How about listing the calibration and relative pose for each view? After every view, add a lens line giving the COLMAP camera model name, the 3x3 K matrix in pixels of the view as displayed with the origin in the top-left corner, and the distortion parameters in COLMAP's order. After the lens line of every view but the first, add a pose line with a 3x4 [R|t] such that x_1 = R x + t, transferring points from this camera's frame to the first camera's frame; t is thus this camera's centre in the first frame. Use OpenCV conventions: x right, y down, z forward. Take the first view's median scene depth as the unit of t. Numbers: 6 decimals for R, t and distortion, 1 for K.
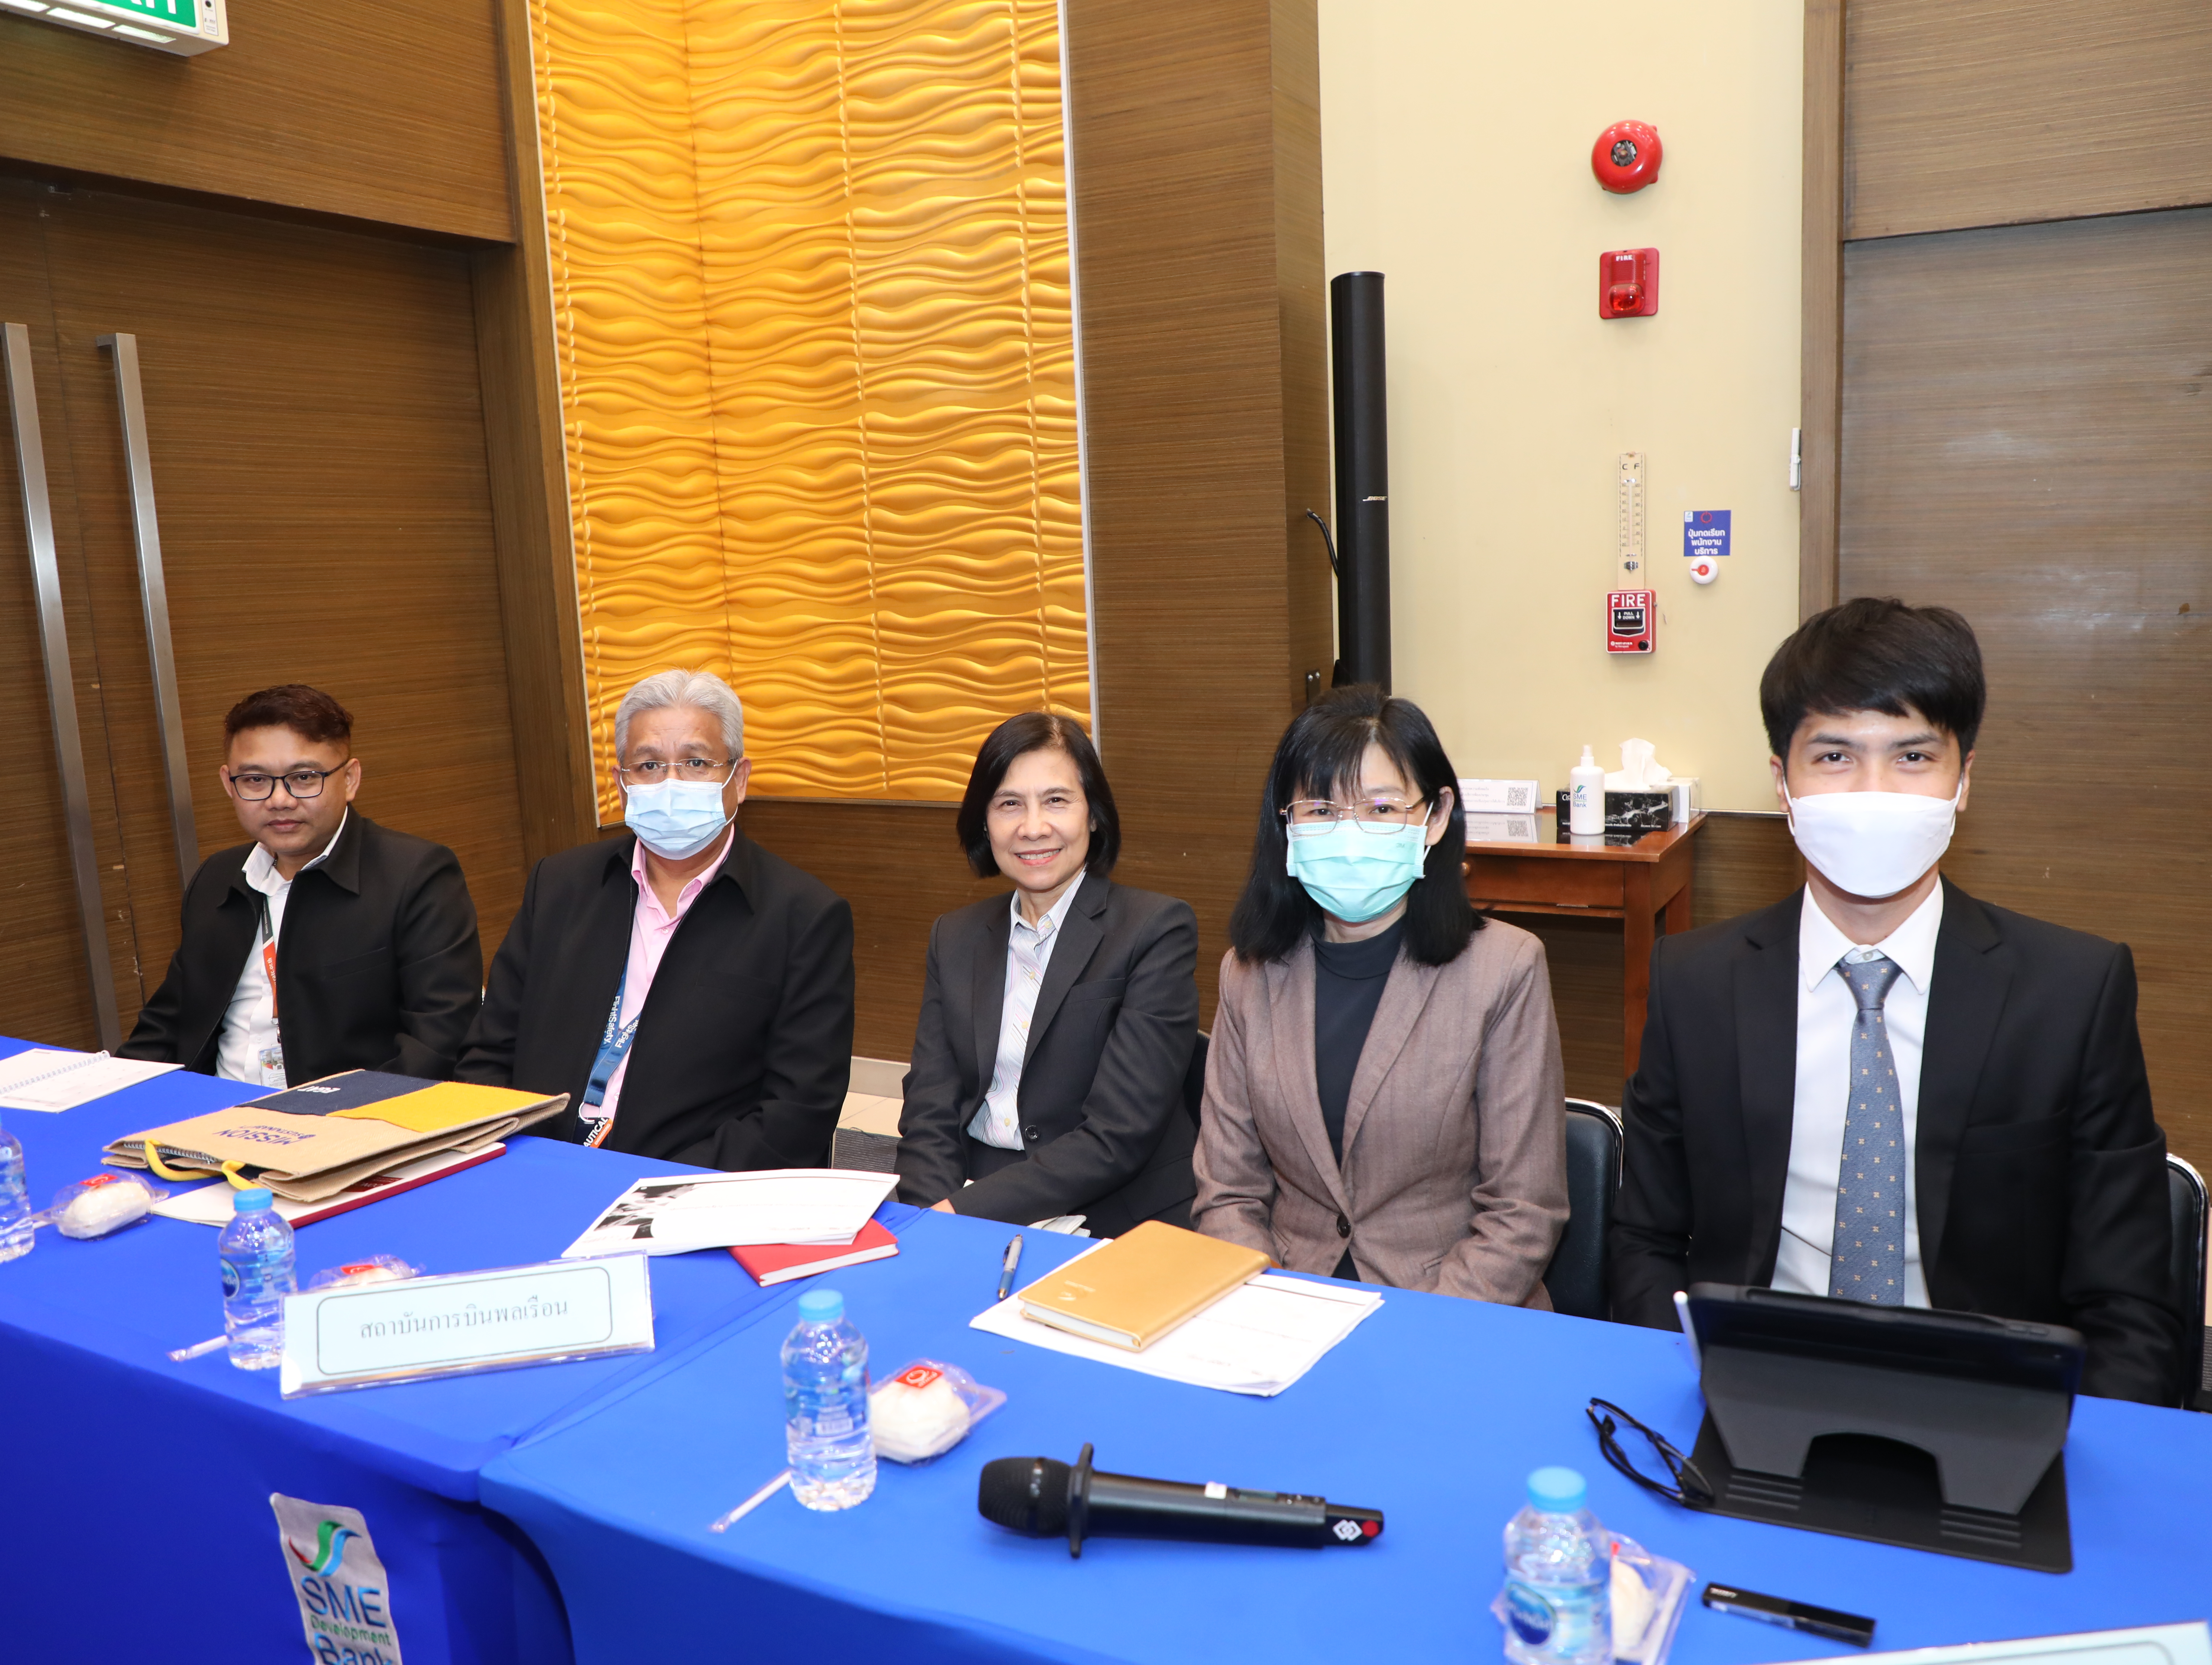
lens RADIAL K [[1697.9, 0, 1144.1], [0, 1697.9, 848.5], [0, 0, 1]] dist [-0.065123, 0.029307]
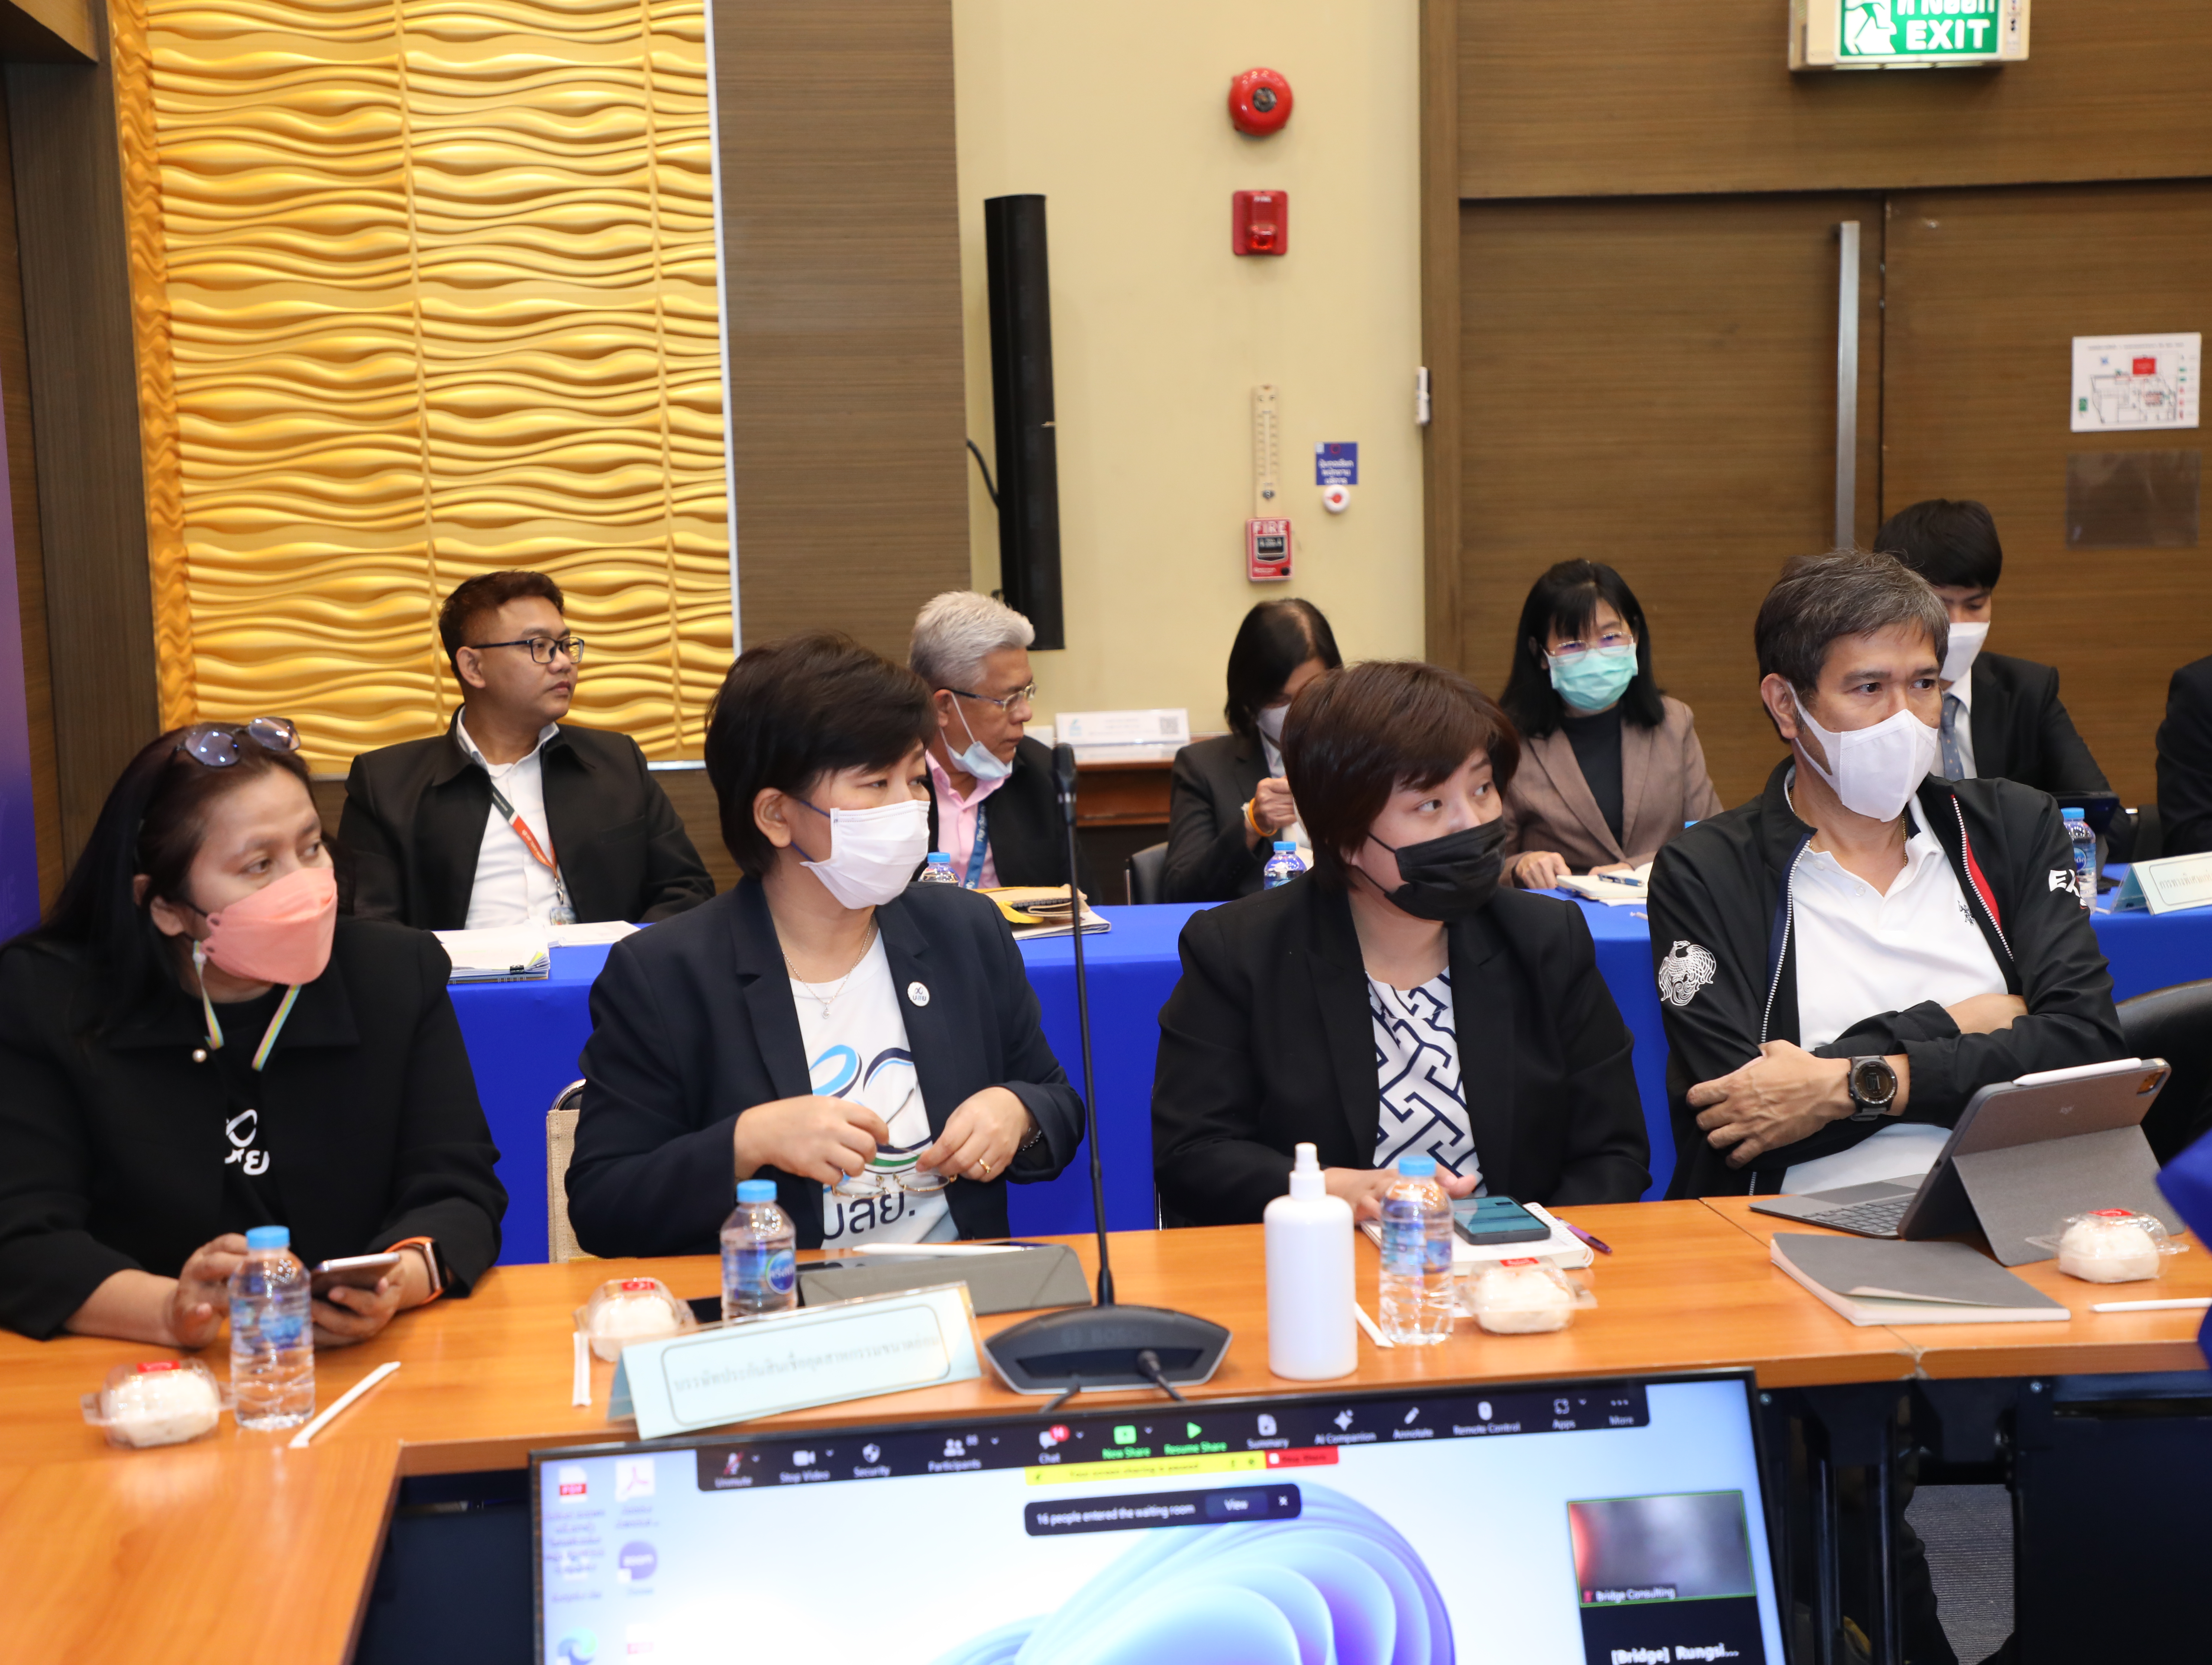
lens RADIAL K [[3373.7, 0, 1108.4], [0, 3373.7, 846.0], [0, 0, 1]] dist [0.203238, 0.000000]
pose [[0.813280, -0.048353, 0.579861, -1.019210], [0.087740, 0.995338, -0.040060, 0.123498], [-0.575220, 0.083457, 0.813730, -0.624472]]
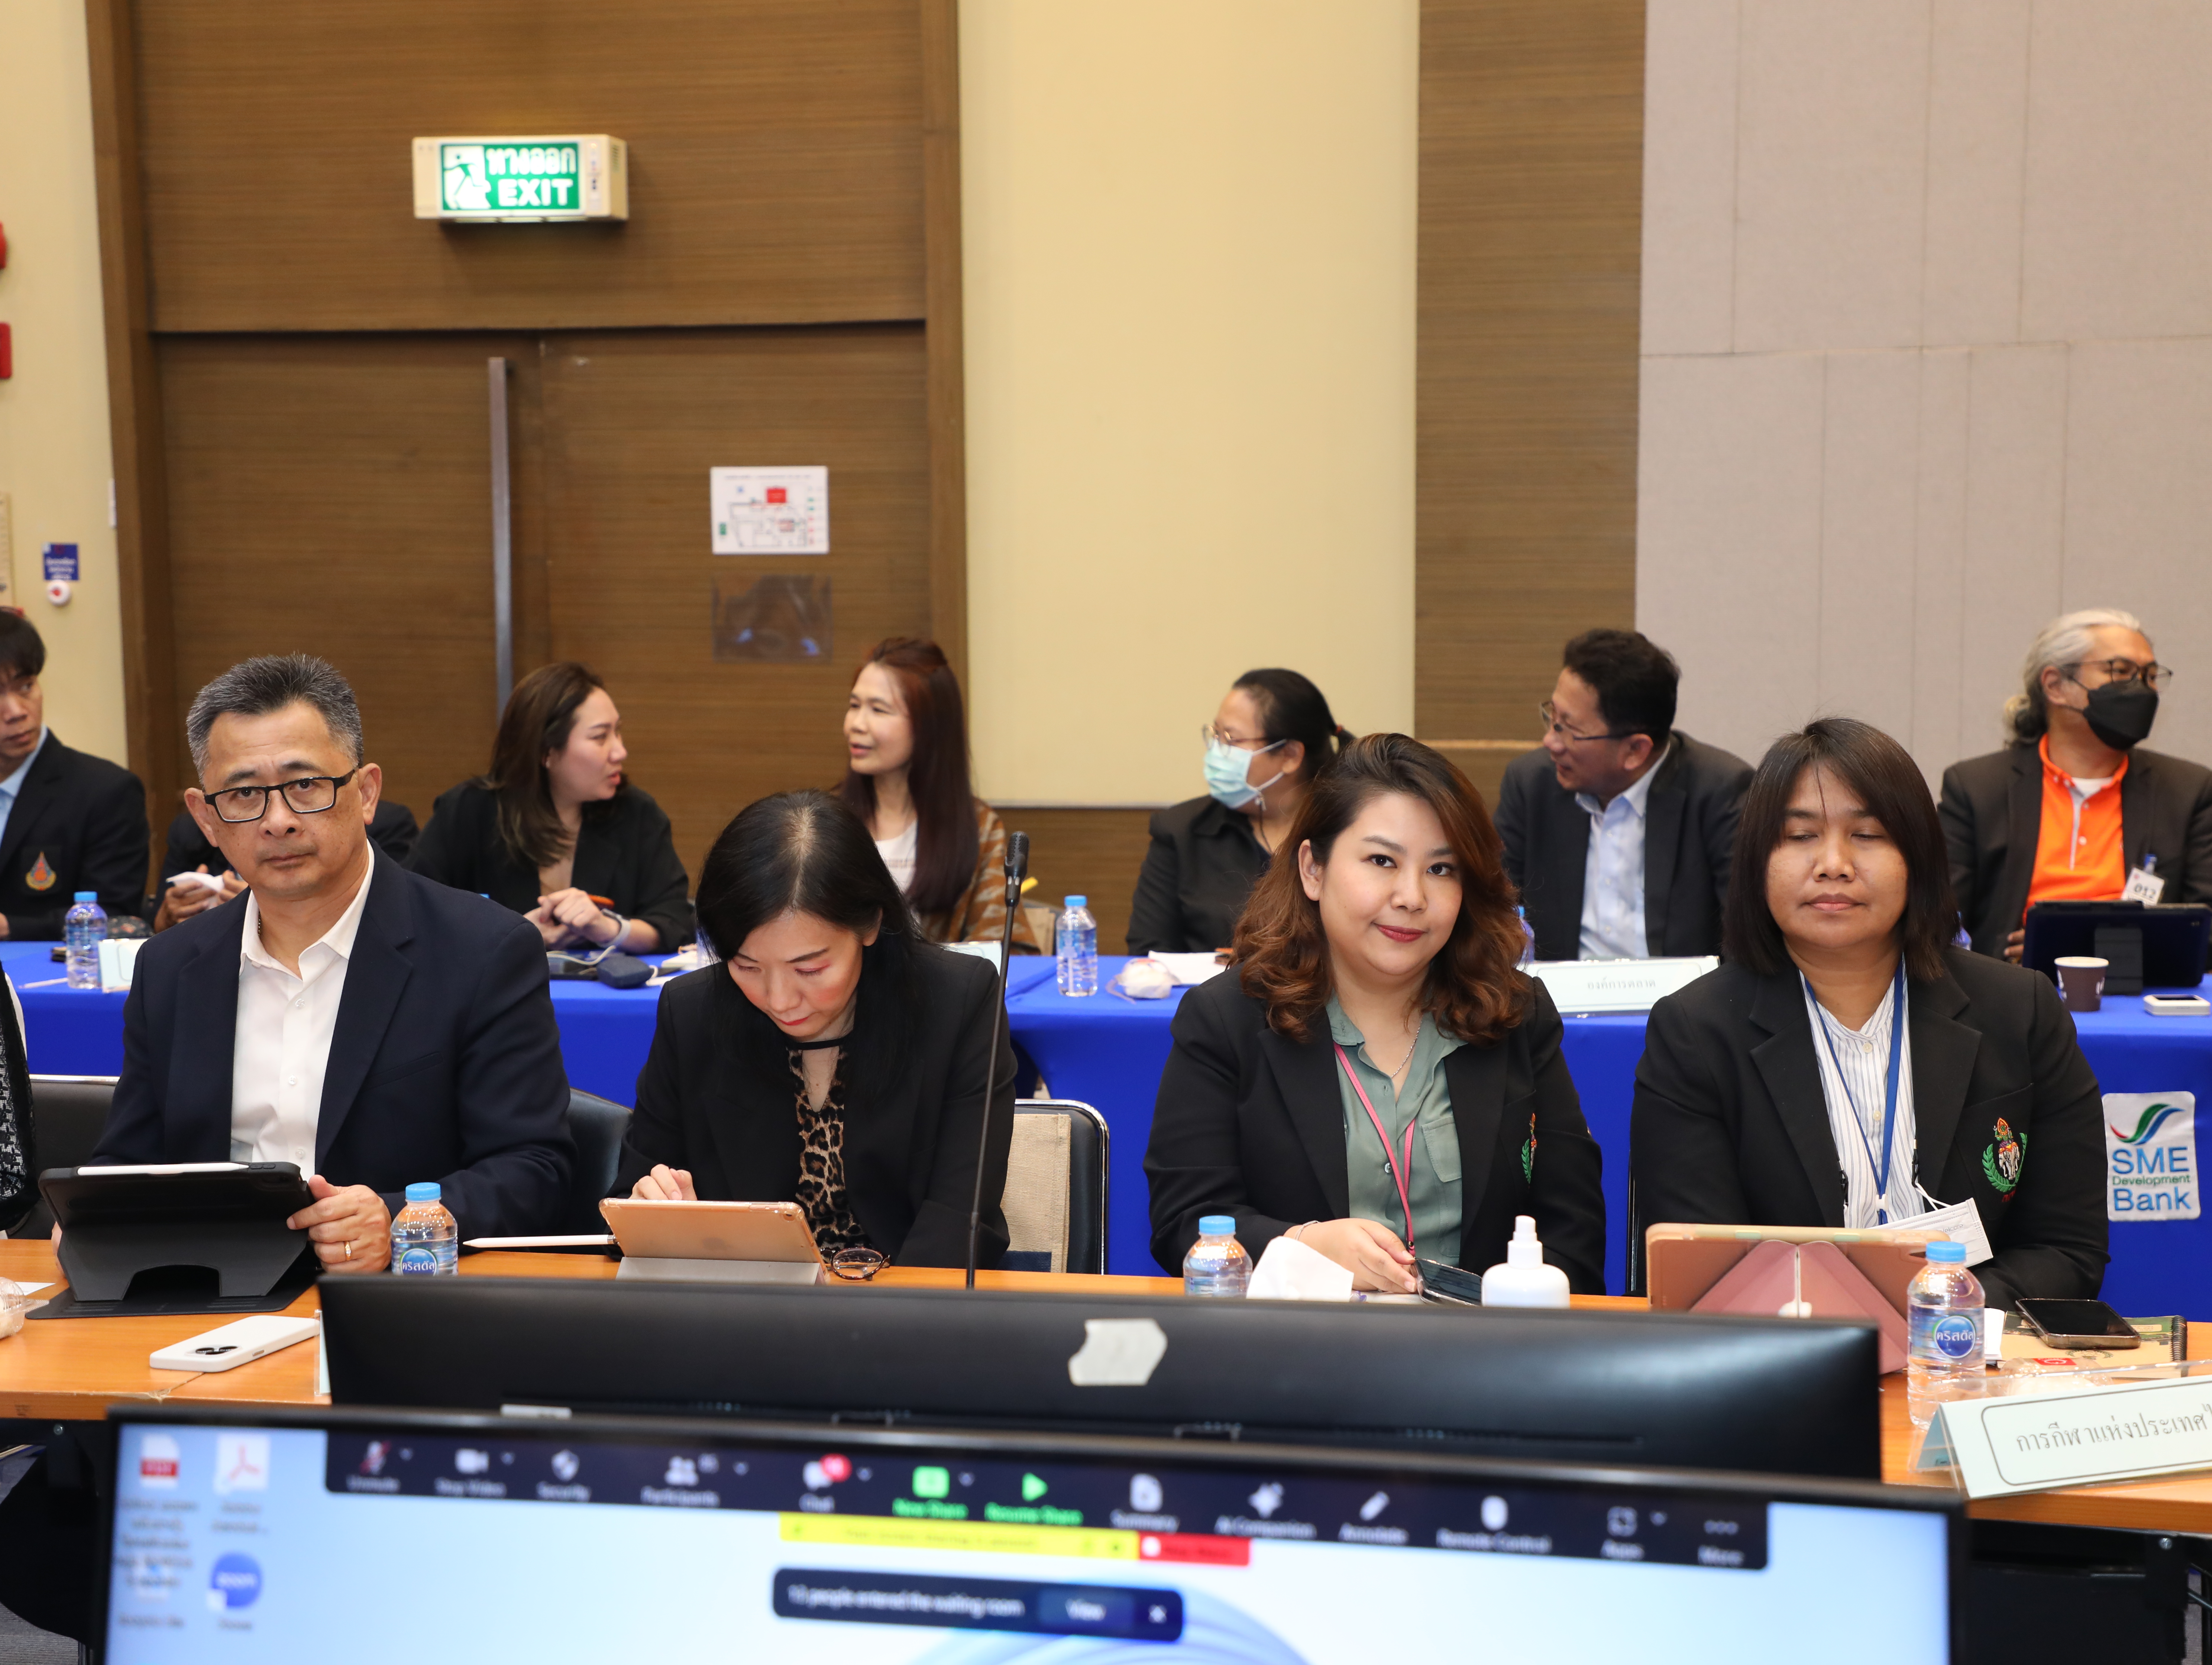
lens RADIAL K [[3217.5, 0, 1063.0], [0, 3217.5, 845.5], [0, 0, 1]] dist [0.130060, 0.000000]
pose [[0.960559, -0.000388, 0.278078, 0.370954], [0.018109, 0.997964, -0.061161, 0.167776], [-0.277488, 0.063785, 0.958609, -1.400513]]
